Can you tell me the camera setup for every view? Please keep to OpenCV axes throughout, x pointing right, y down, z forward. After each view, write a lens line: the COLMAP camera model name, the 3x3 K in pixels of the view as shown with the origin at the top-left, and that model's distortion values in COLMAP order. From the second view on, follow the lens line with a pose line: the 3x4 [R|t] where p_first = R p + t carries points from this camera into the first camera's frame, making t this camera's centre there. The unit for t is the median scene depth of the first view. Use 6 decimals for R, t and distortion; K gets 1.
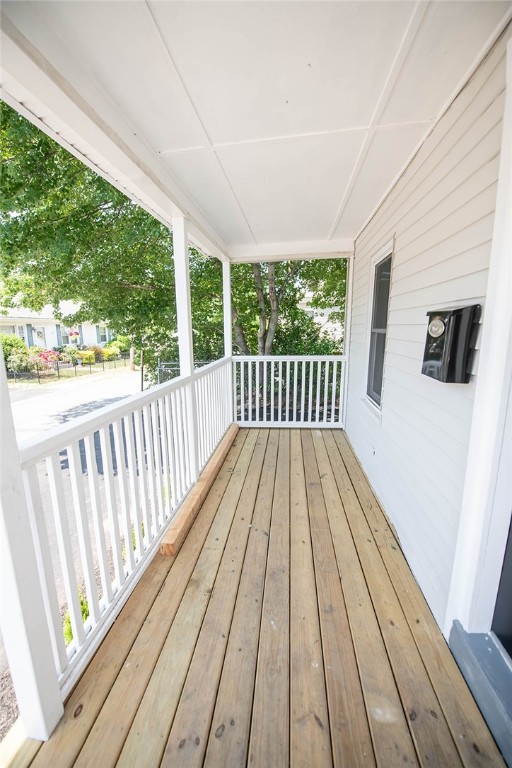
lens RADIAL K [[305.9, 0, 260.2], [0, 305.9, 386.6], [0, 0, 1]] dist [-0.017109, -0.002032]
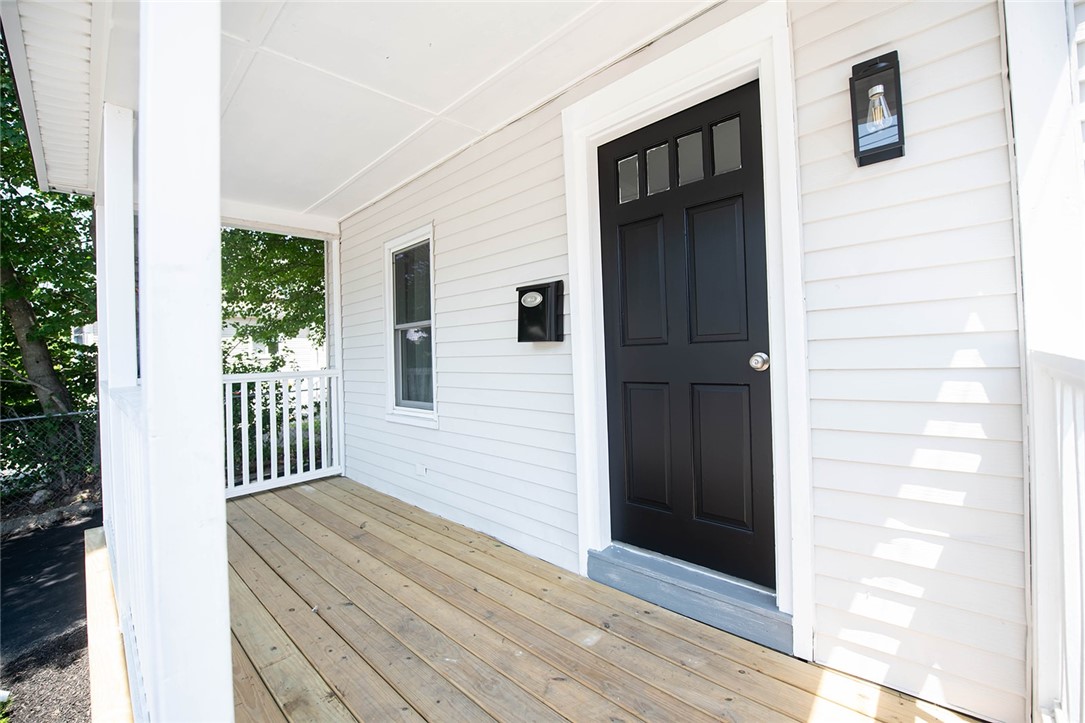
lens RADIAL K [[432.1, 0, 543.4], [0, 432.1, 354.9], [0, 0, 1]] dist [-0.017109, -0.002032]
pose [[0.605827, -0.011337, 0.795516, -0.640218], [0.175758, 0.977101, -0.119924, 0.201127], [-0.775940, 0.212472, 0.593947, 0.016277]]
